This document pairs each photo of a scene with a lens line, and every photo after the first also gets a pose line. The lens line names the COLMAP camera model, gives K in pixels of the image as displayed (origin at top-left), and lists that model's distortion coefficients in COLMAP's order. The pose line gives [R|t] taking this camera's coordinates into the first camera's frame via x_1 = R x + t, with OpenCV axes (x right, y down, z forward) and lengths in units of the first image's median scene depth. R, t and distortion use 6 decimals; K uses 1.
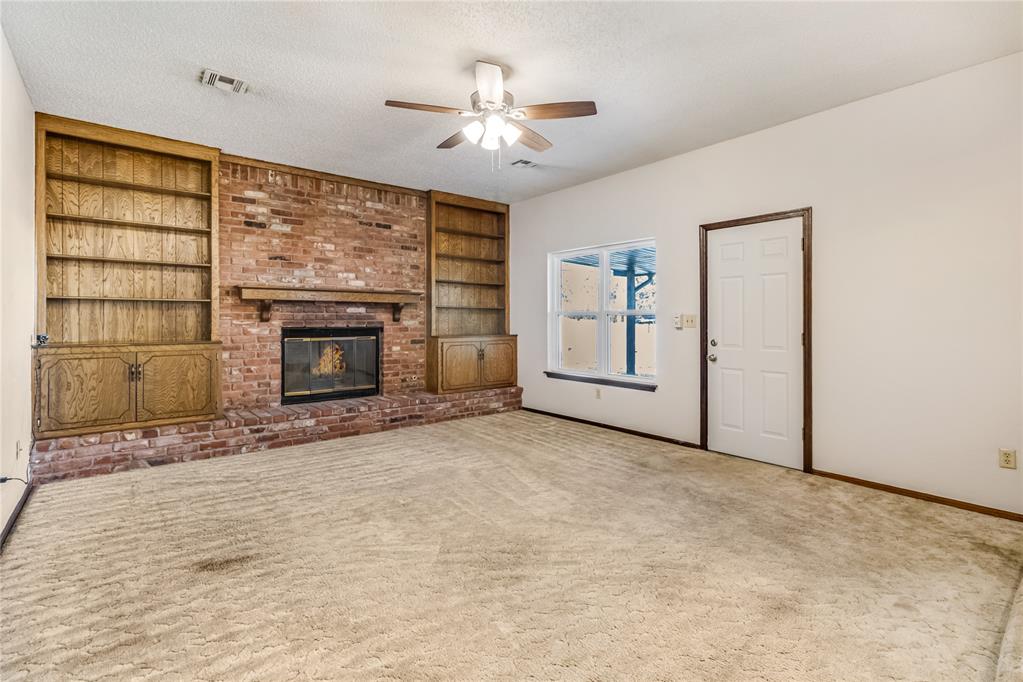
lens RADIAL K [[479.8, 0, 536.2], [0, 479.8, 320.6], [0, 0, 1]] dist [0.001579, -0.000077]
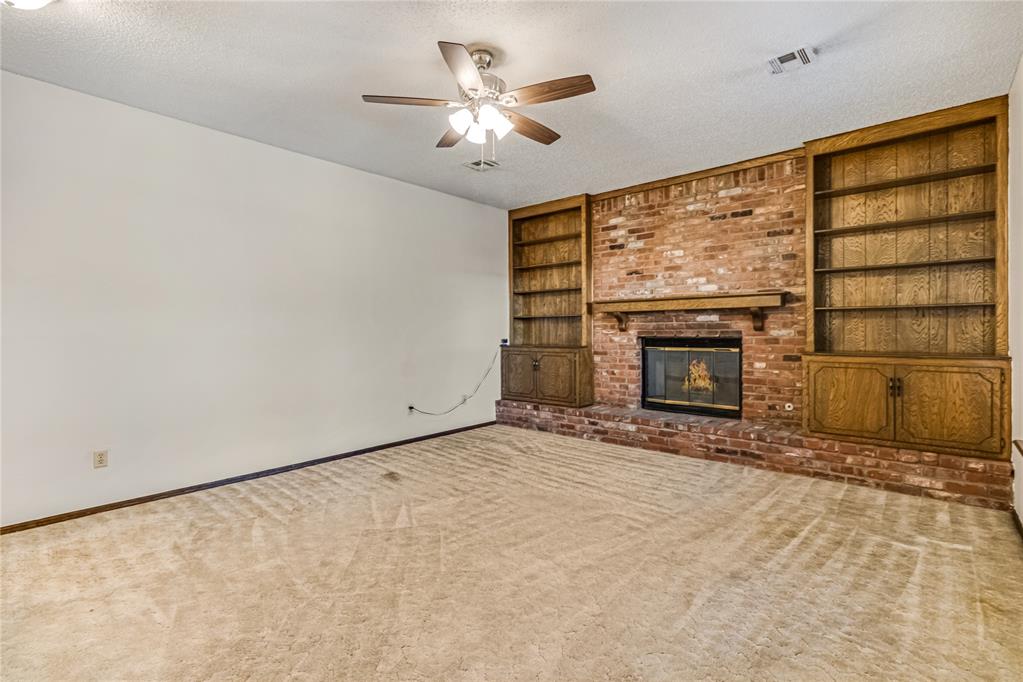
lens RADIAL K [[479.8, 0, 510.7], [0, 479.8, 337.1], [0, 0, 1]] dist [0.001579, -0.000077]
pose [[0.129477, 0.013149, -0.991495, 0.502122], [0.007350, 0.999872, 0.014220, -0.002143], [0.991555, -0.009129, 0.129364, 0.571690]]
